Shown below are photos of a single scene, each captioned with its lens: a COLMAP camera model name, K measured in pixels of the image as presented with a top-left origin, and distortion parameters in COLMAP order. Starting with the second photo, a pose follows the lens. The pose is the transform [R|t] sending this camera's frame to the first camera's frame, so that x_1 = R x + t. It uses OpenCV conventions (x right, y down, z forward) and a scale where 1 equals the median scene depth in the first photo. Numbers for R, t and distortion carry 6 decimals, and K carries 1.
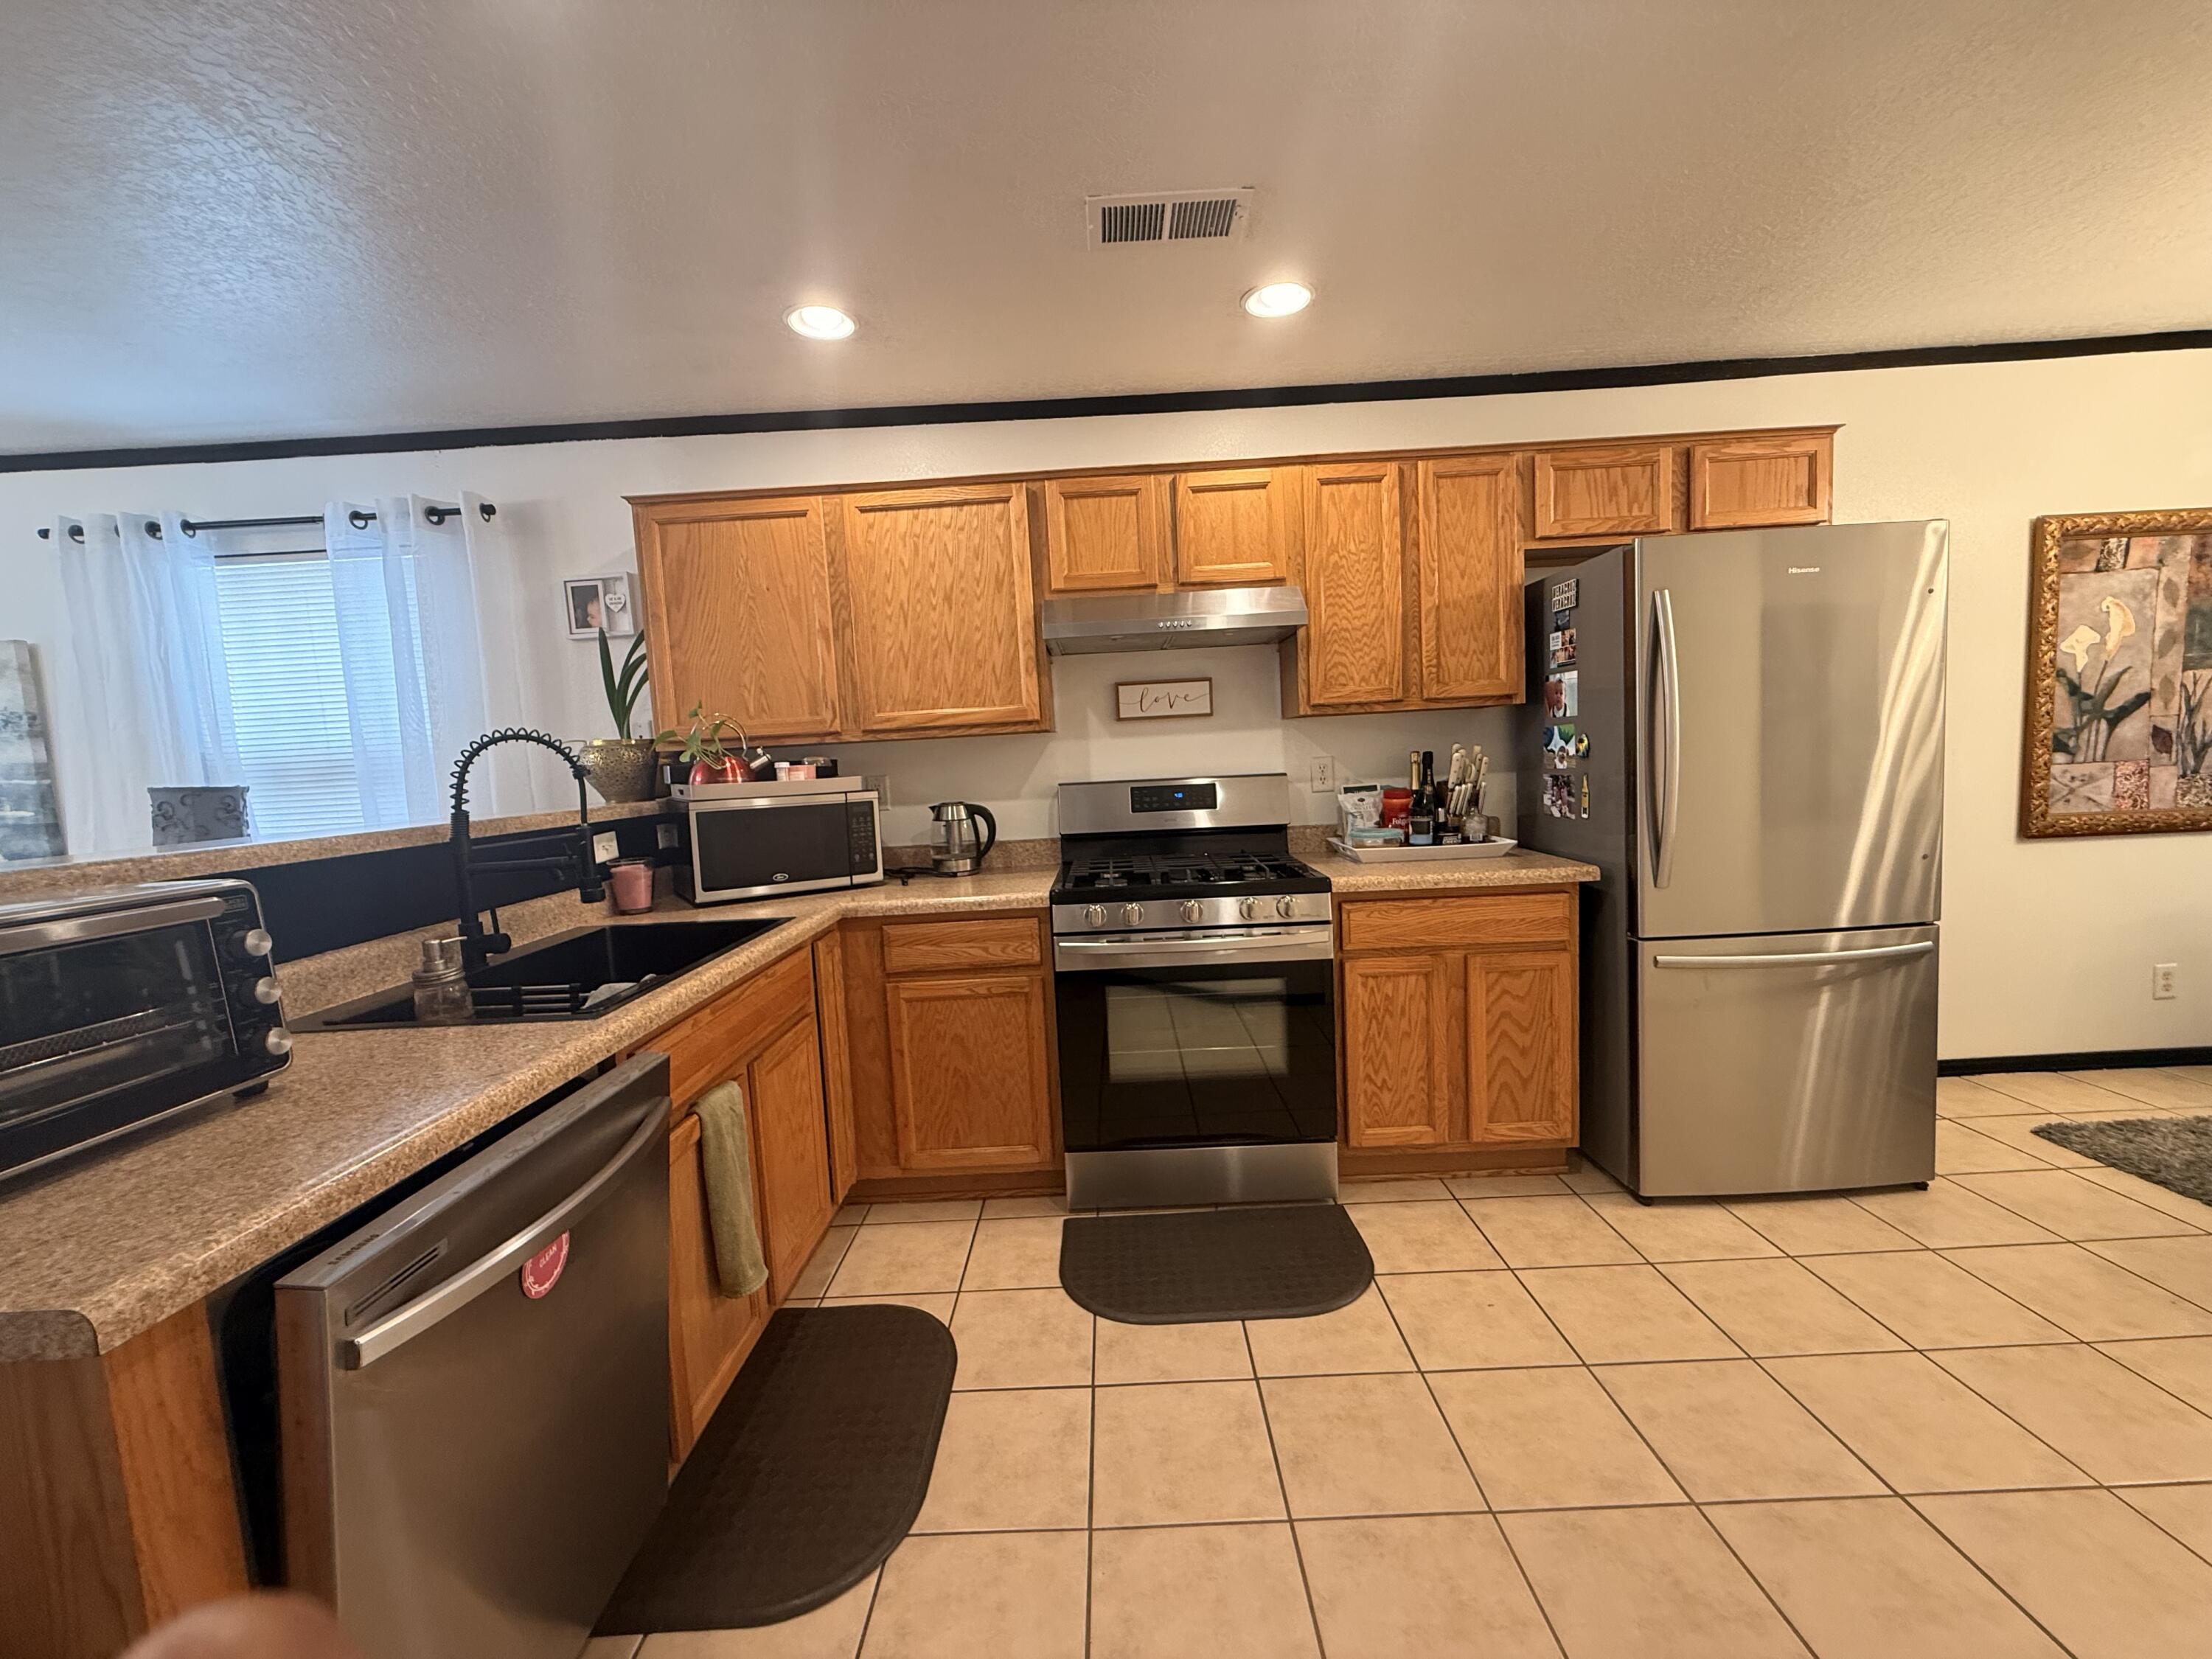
lens RADIAL K [[873.1, 0, 1111.1], [0, 873.1, 824.5], [0, 0, 1]] dist [0.003504, -0.000080]
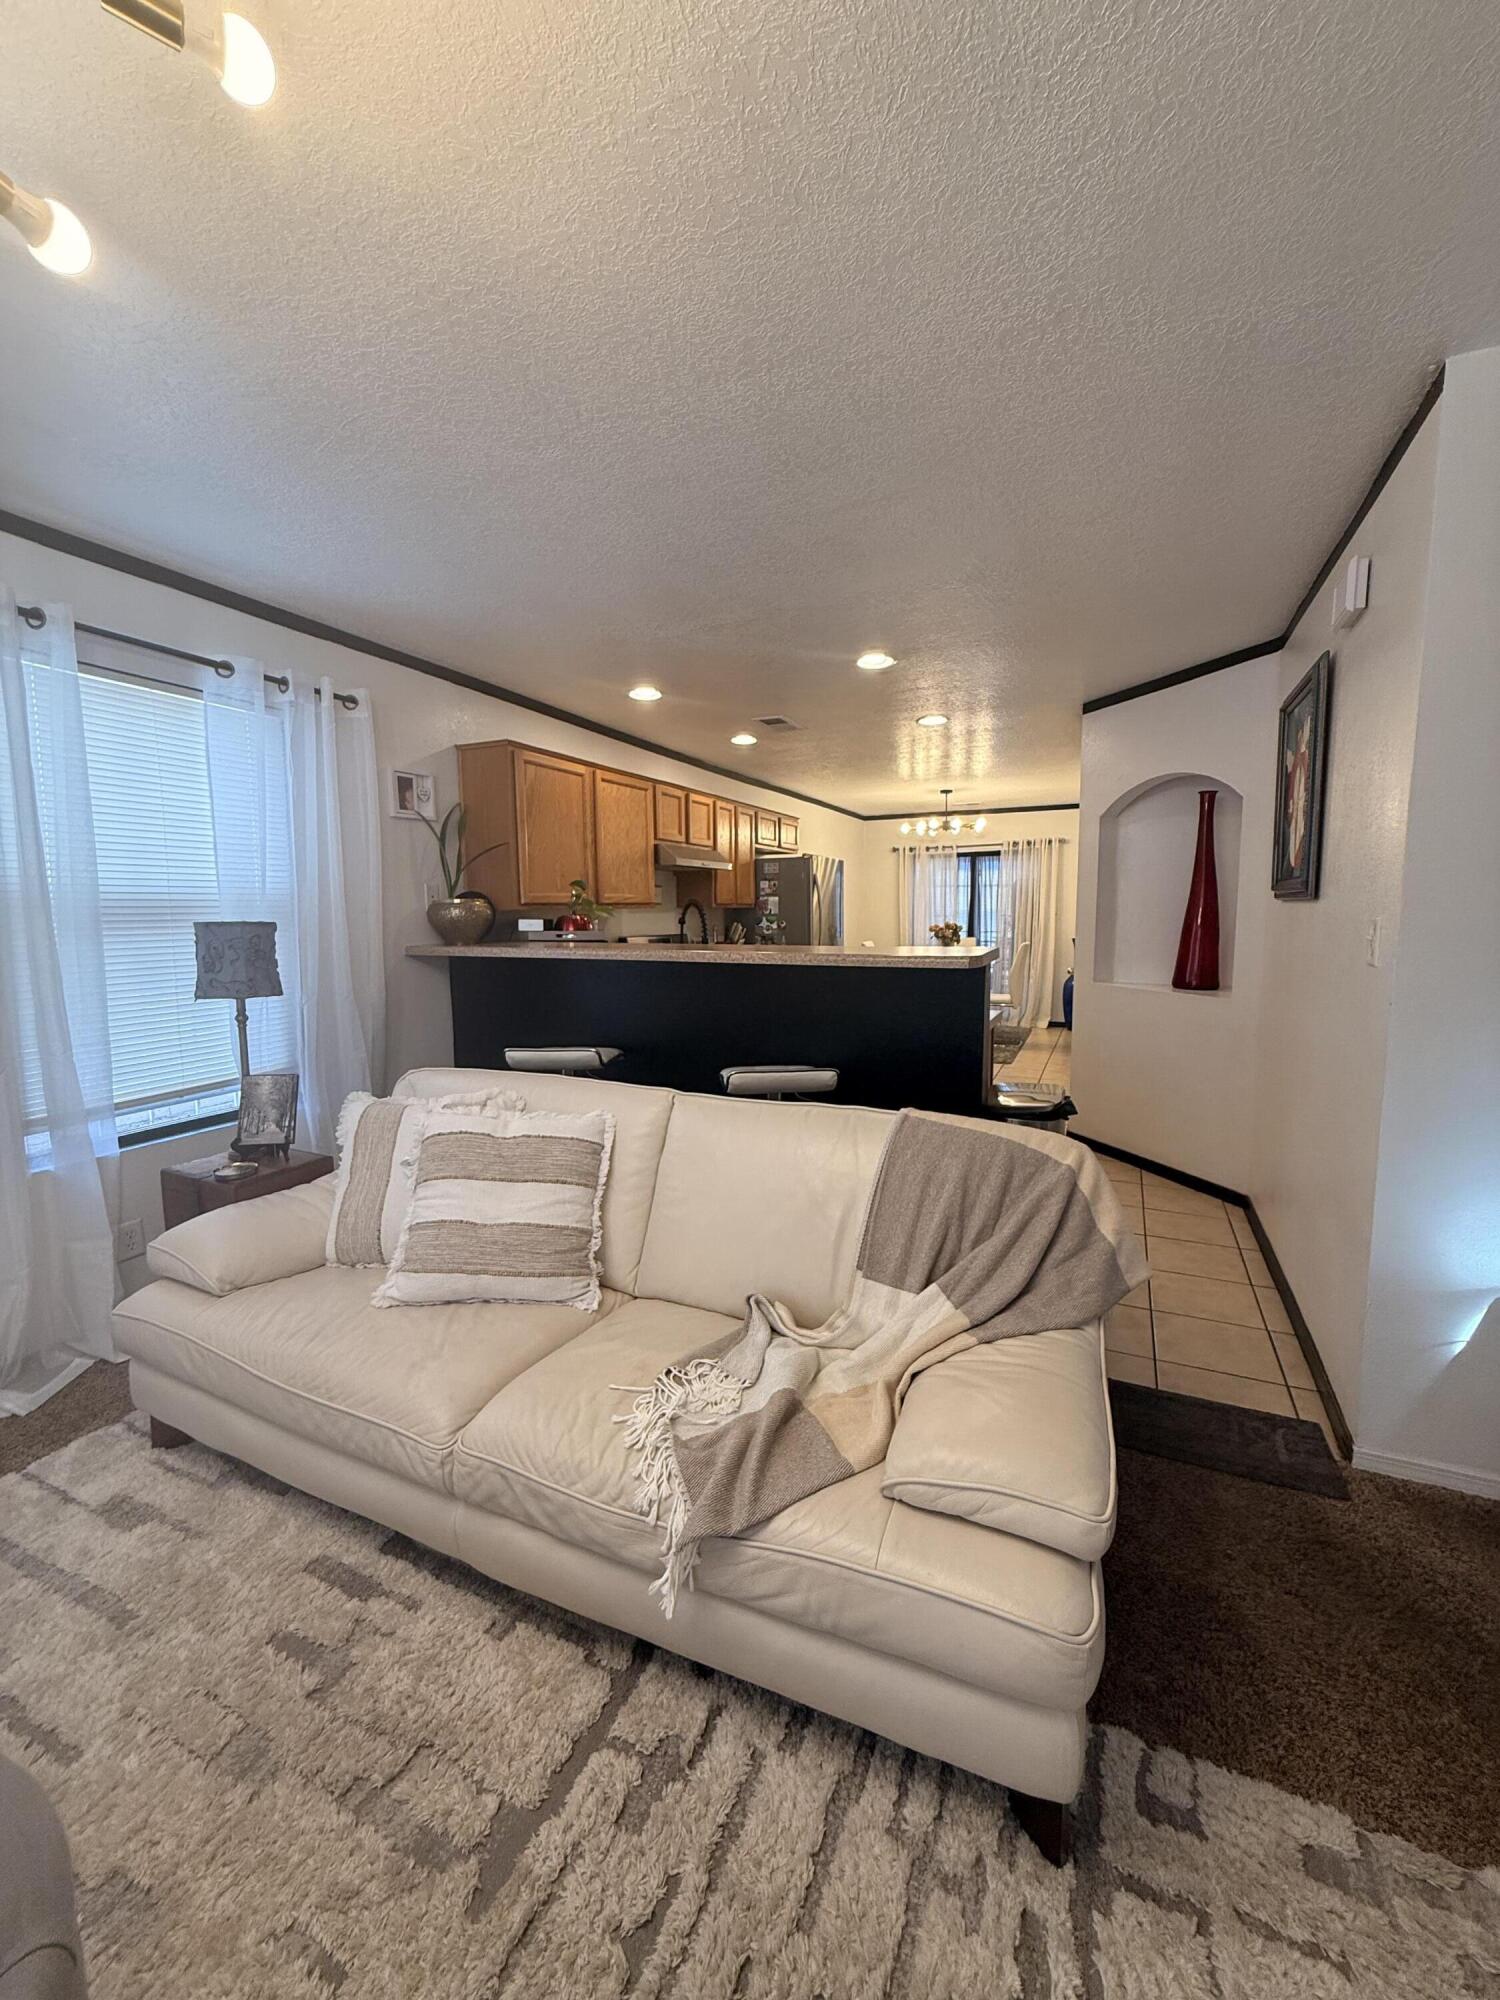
lens RADIAL K [[789.5, 0, 746.3], [0, 789.5, 991.2], [0, 0, 1]] dist [0.003504, -0.000080]
pose [[0.418538, -0.043945, 0.907136, -1.446918], [0.057983, 0.998084, 0.021599, 0.045921], [-0.906347, 0.043559, 0.420284, 0.068488]]
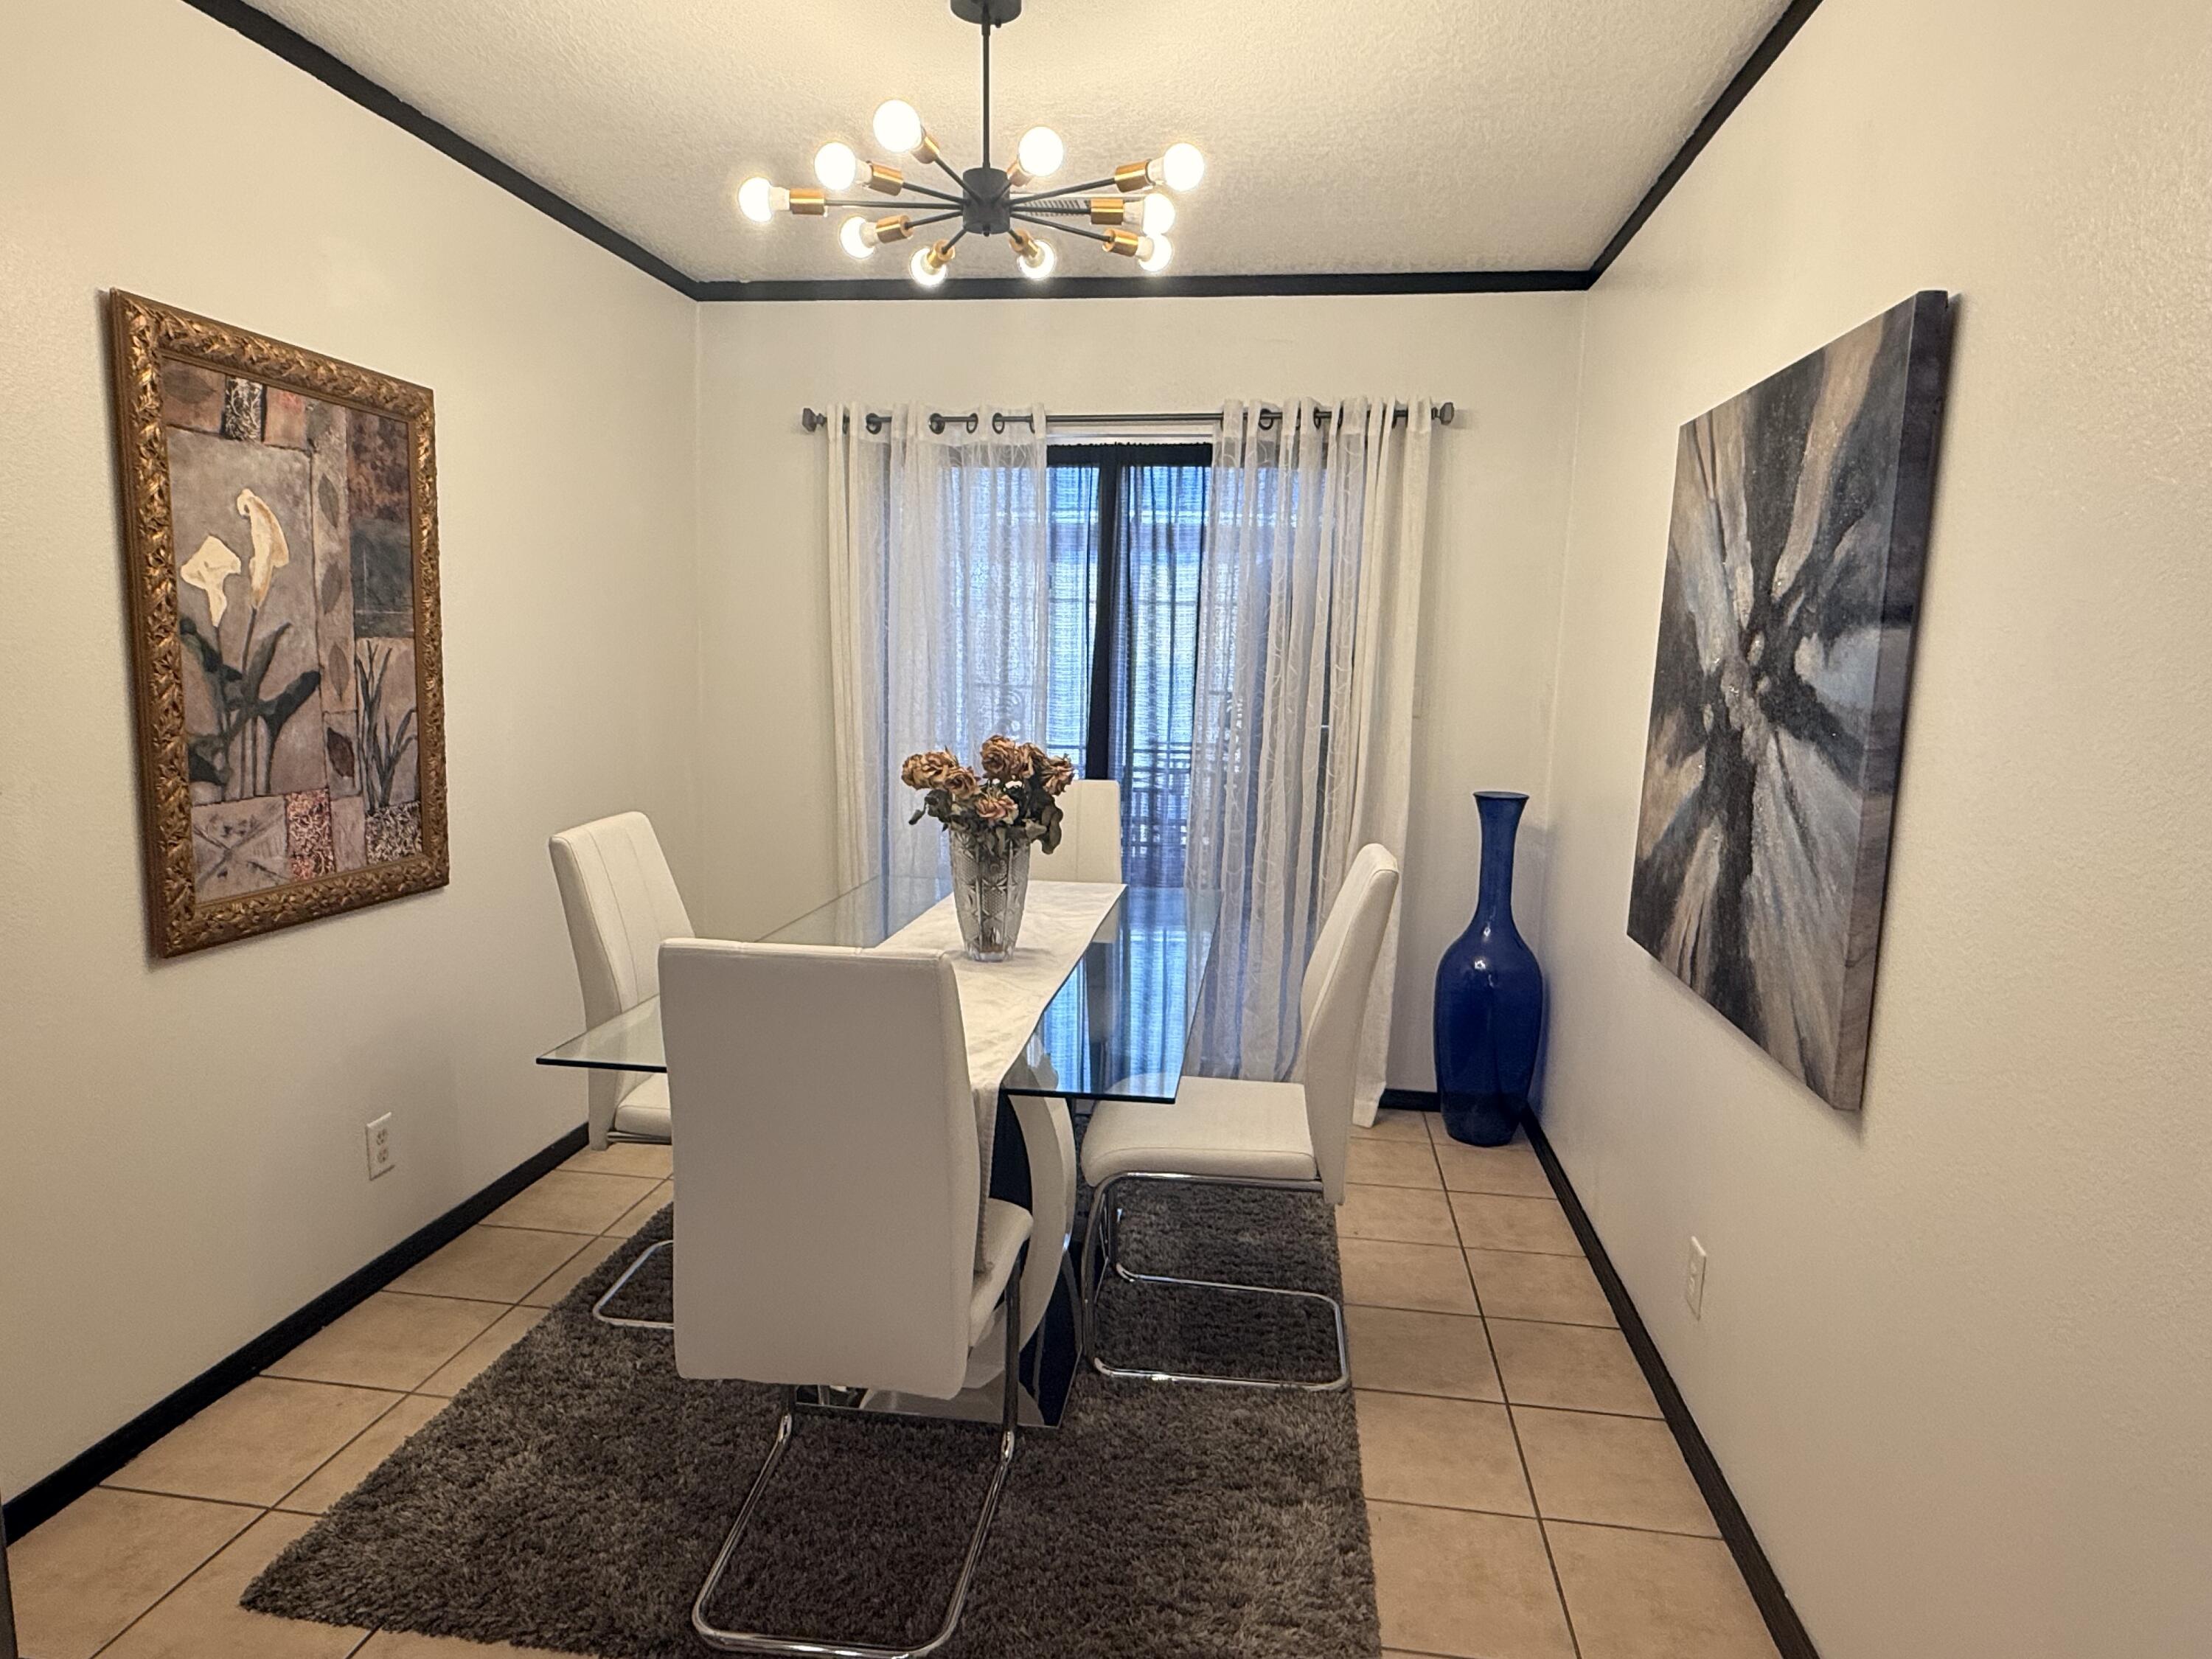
lens RADIAL K [[1279.7, 0, 1107.2], [0, 1279.7, 844.6], [0, 0, 1]] dist [-0.003397, -0.000013]
pose [[0.121426, -0.094783, 0.988065, 0.408884], [0.041014, 0.995059, 0.090414, -0.092253], [-0.991753, 0.029546, 0.124714, 0.386588]]
